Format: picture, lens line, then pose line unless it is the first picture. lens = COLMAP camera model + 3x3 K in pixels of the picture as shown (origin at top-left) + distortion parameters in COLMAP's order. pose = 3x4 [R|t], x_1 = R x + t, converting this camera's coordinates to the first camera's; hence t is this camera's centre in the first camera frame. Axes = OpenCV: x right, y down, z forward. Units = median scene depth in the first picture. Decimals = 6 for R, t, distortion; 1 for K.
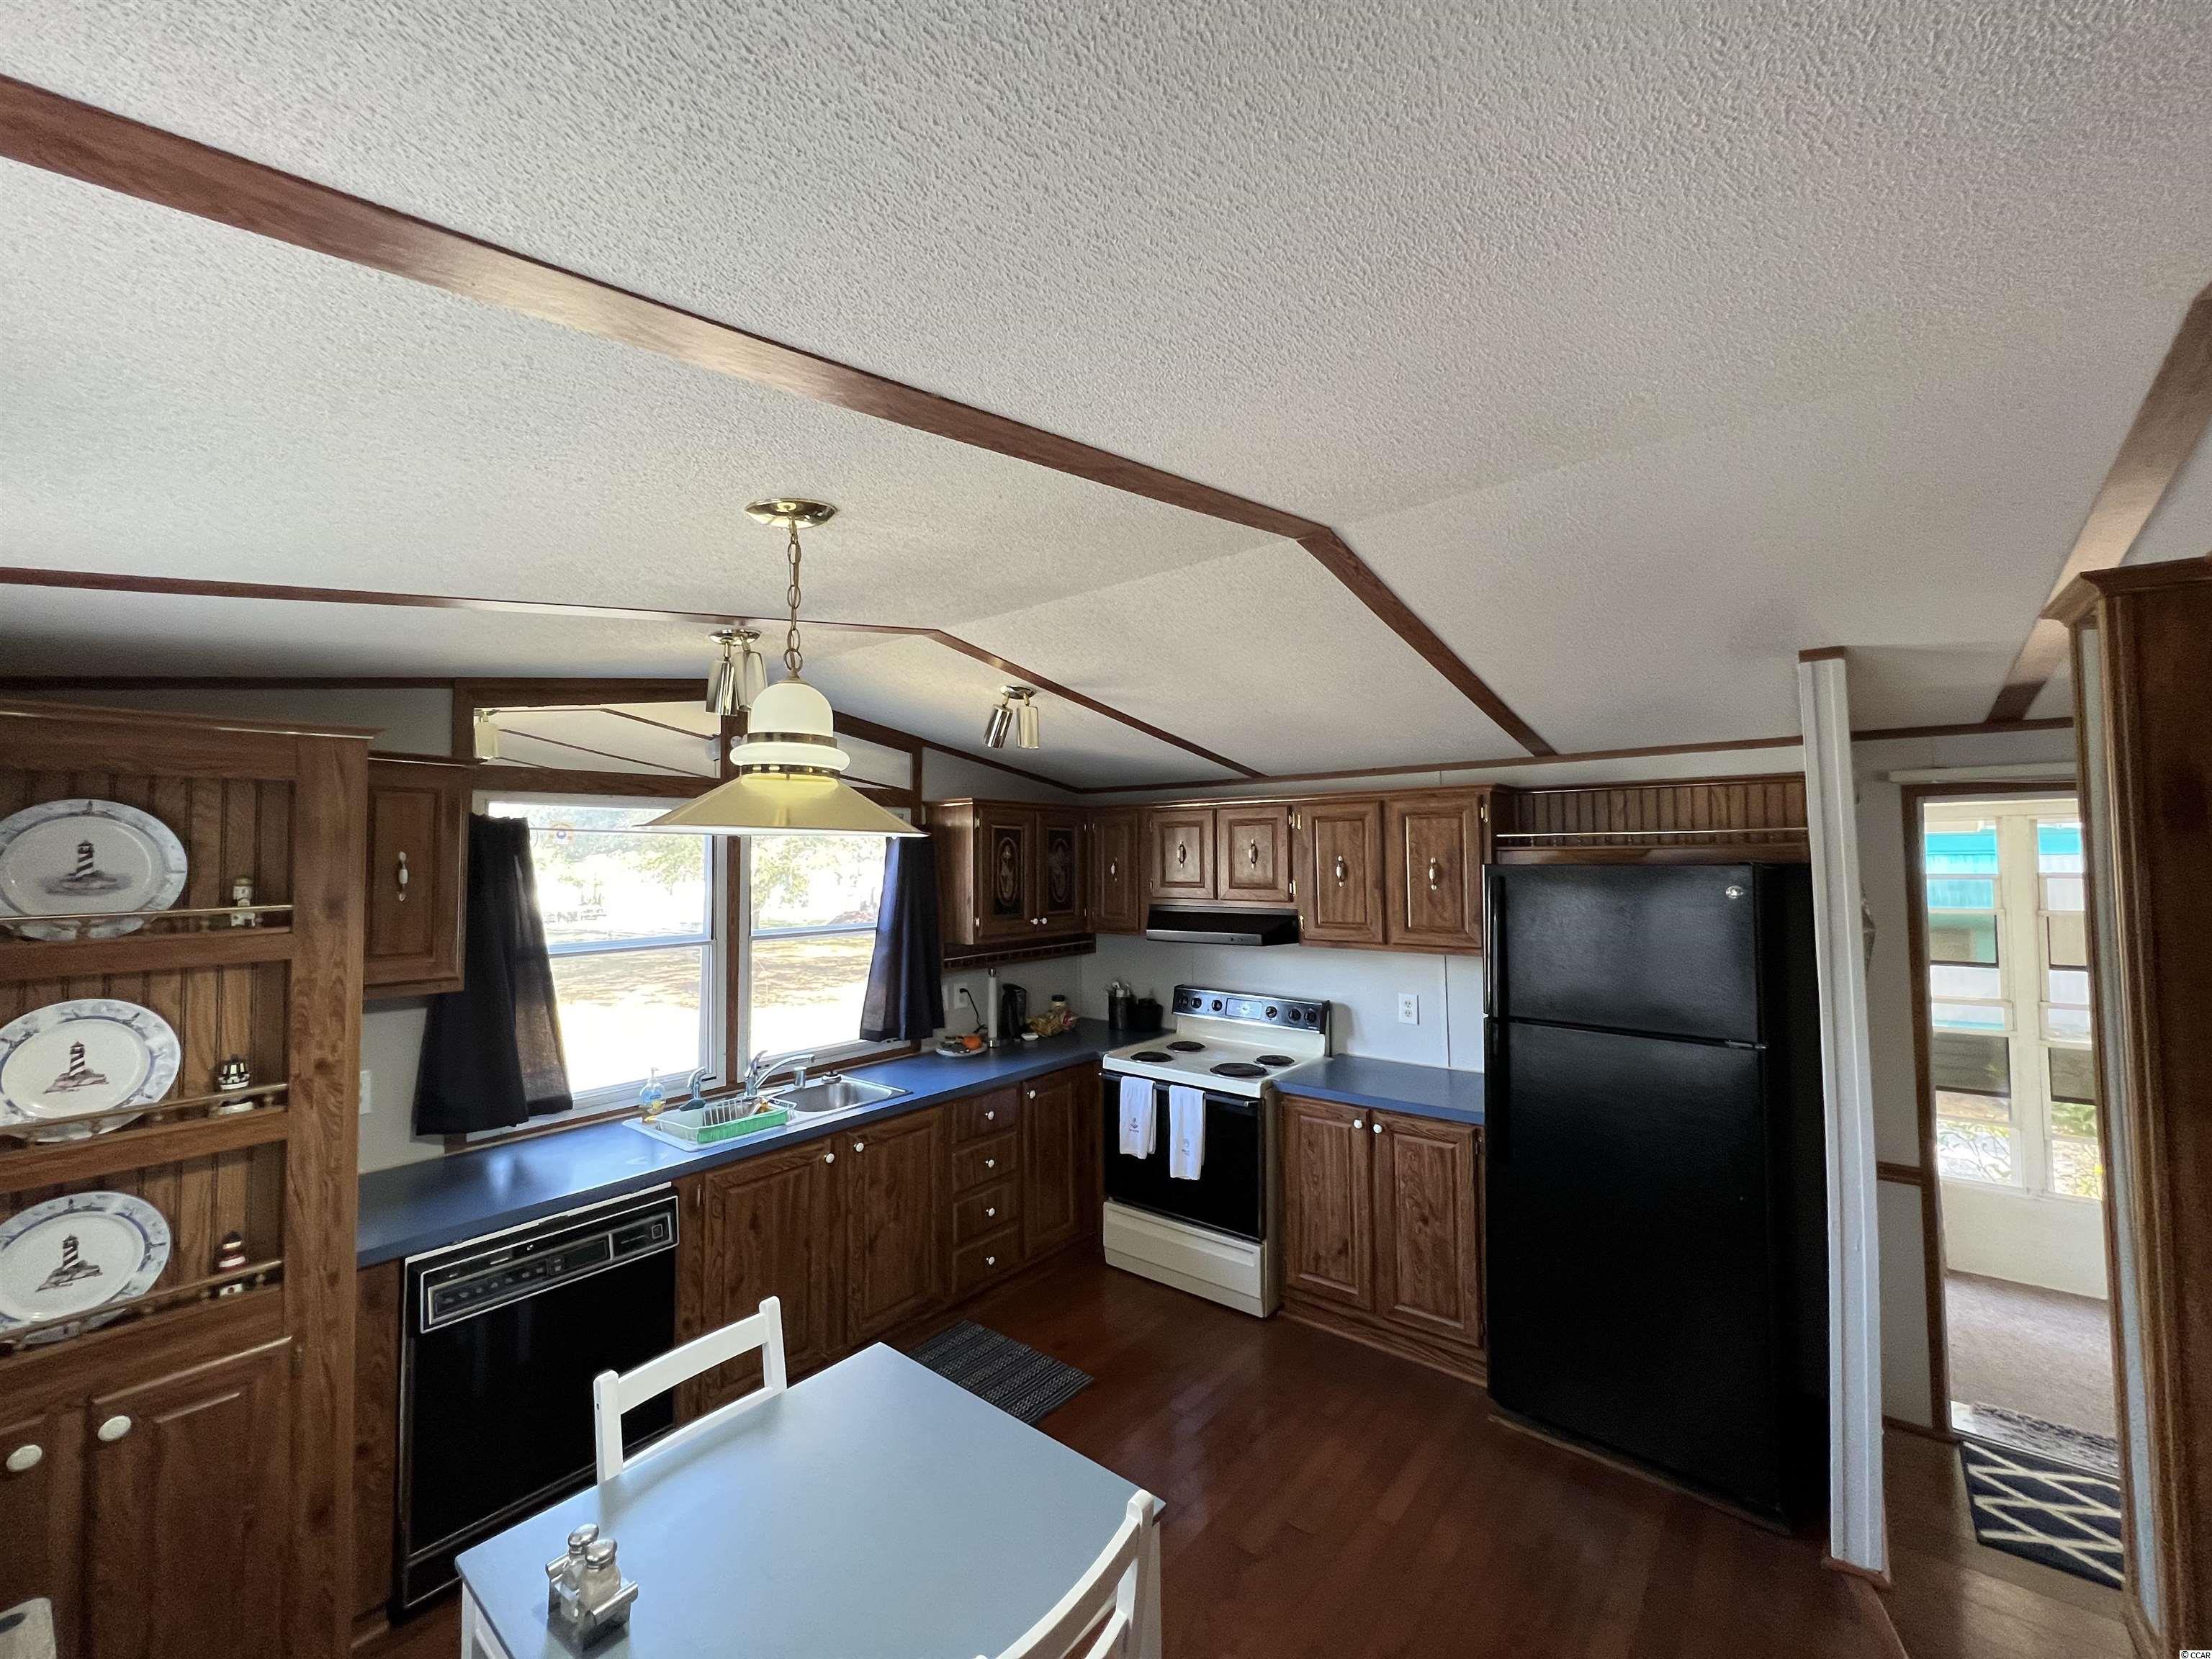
lens RADIAL K [[884.4, 0, 1102.5], [0, 884.4, 825.1], [0, 0, 1]] dist [-0.001891, 0.000970]
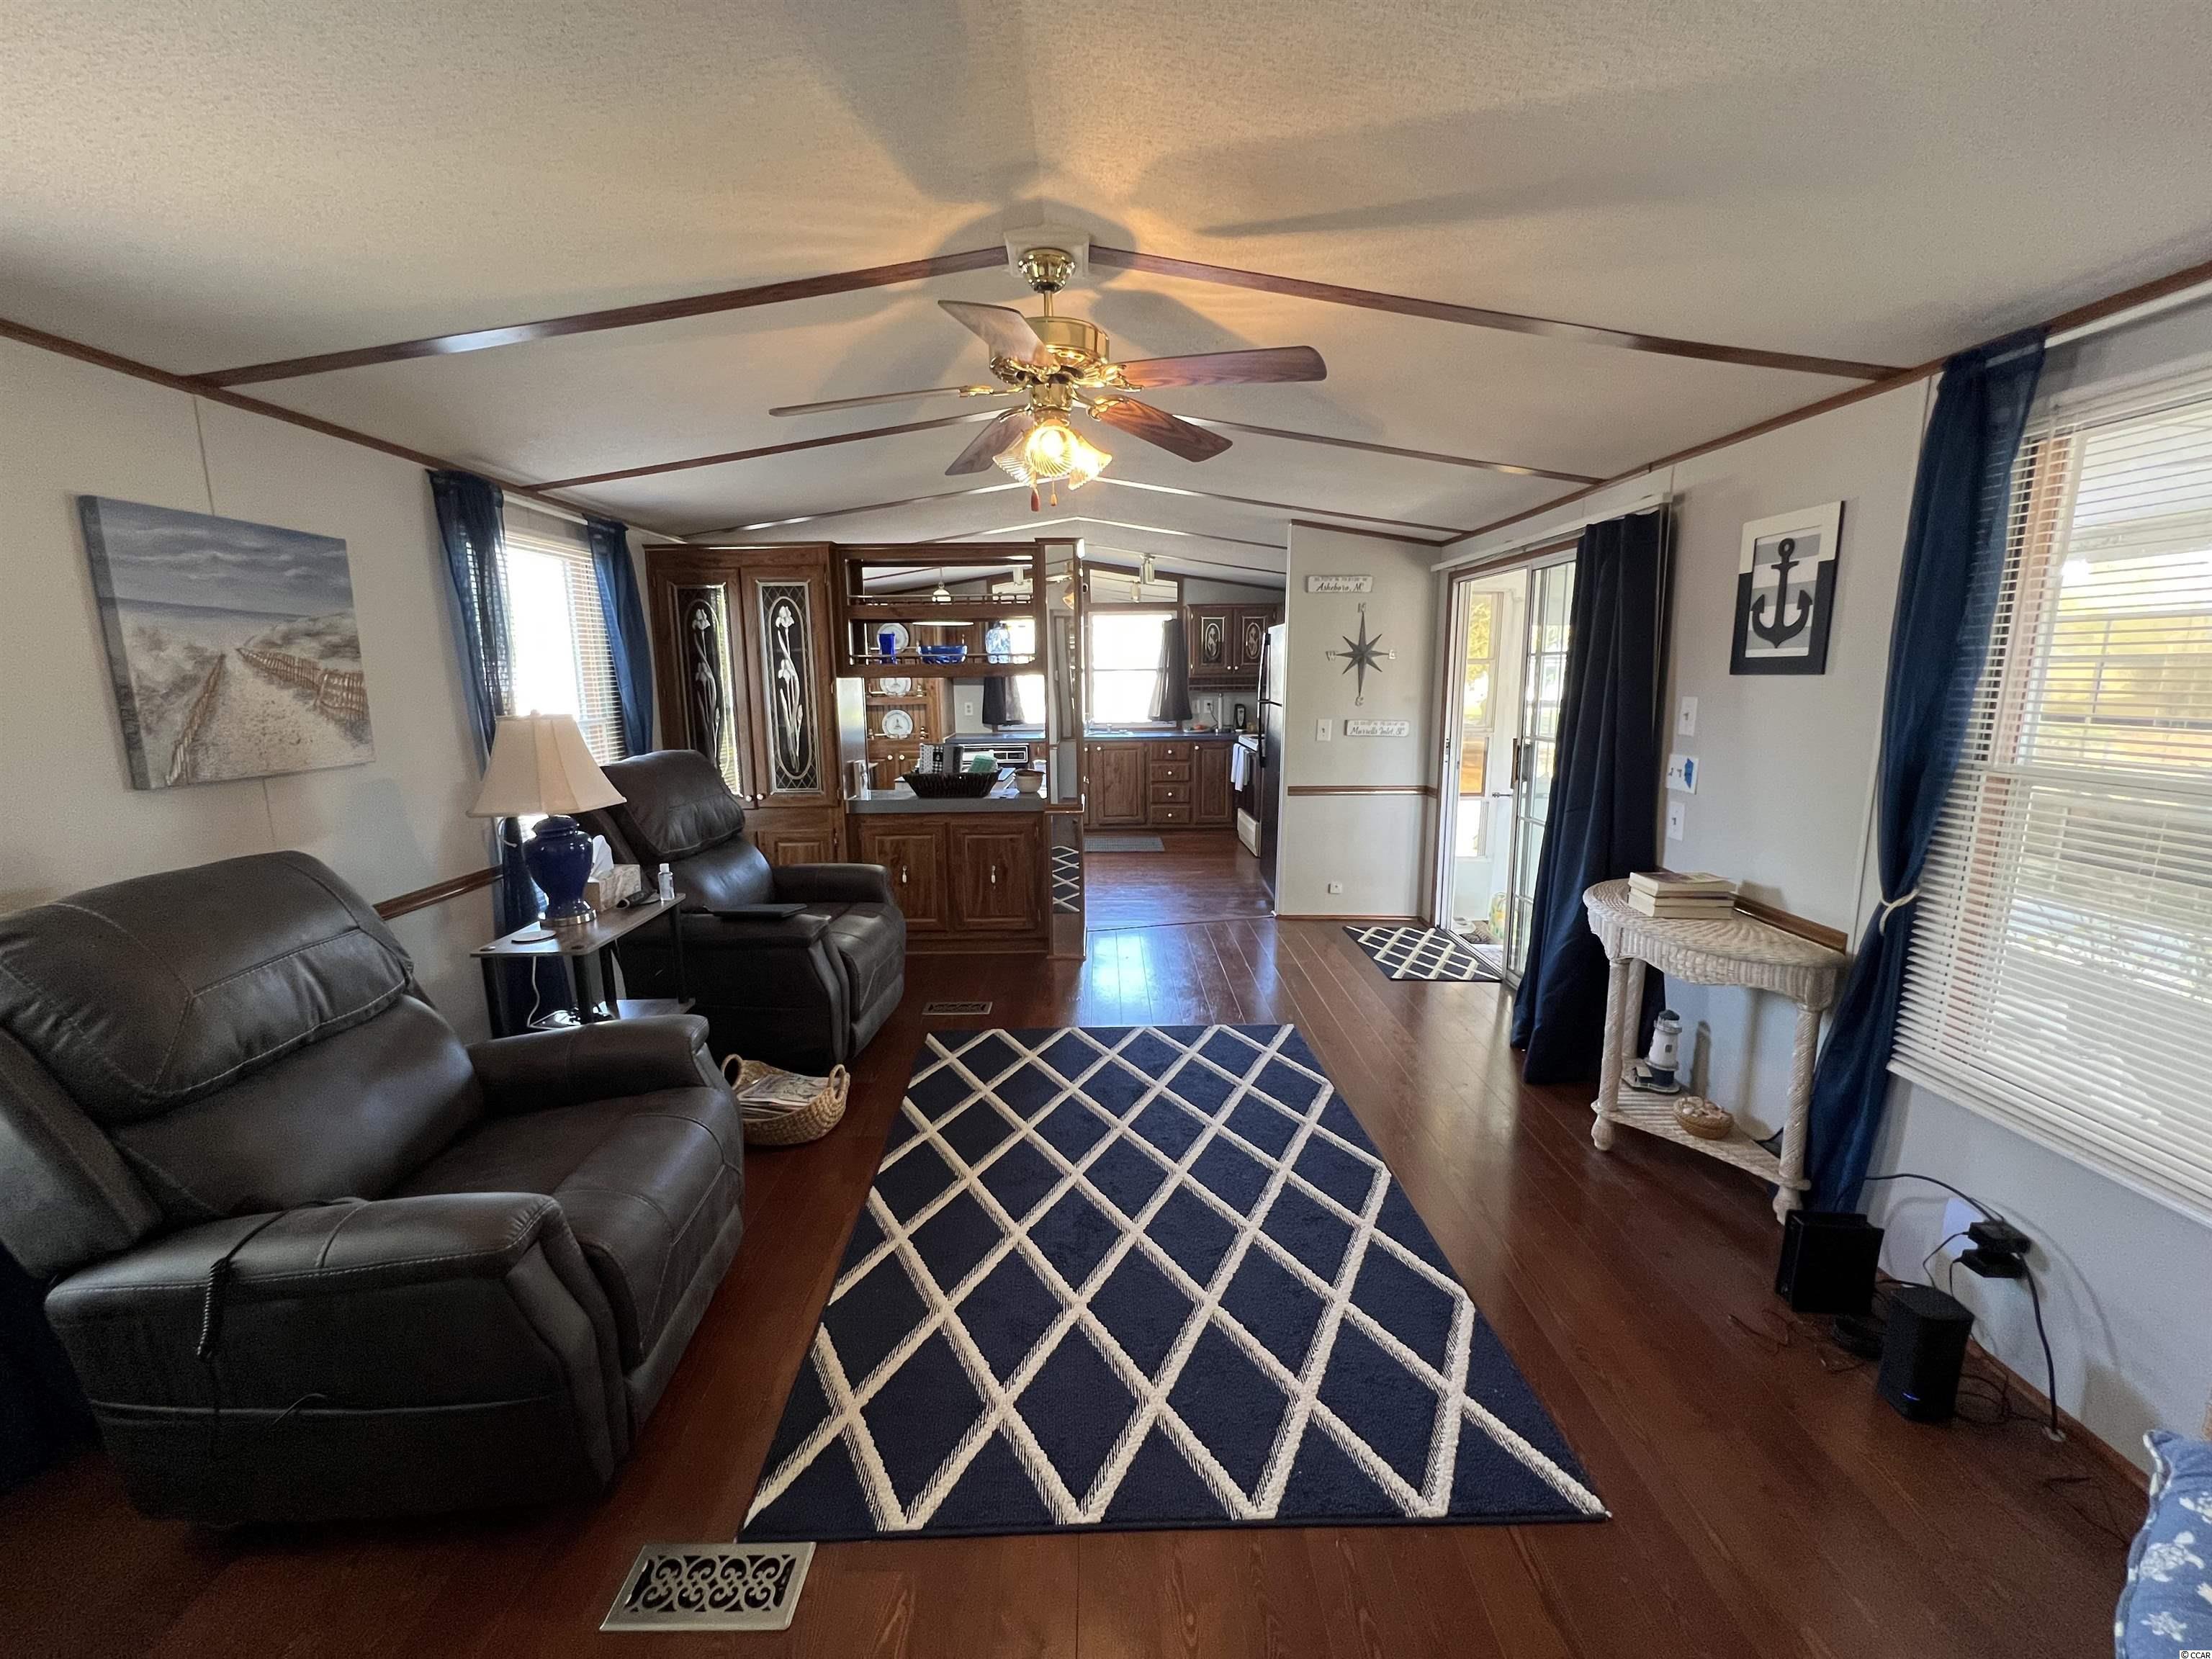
lens RADIAL K [[886.2, 0, 1102.1], [0, 886.2, 824.3], [0, 0, 1]] dist [-0.002388, 0.000406]
pose [[0.635445, 0.134393, -0.760360, 1.595300], [0.036343, 0.978439, 0.203311, 0.050544], [0.771290, -0.156827, 0.616860, -0.576303]]
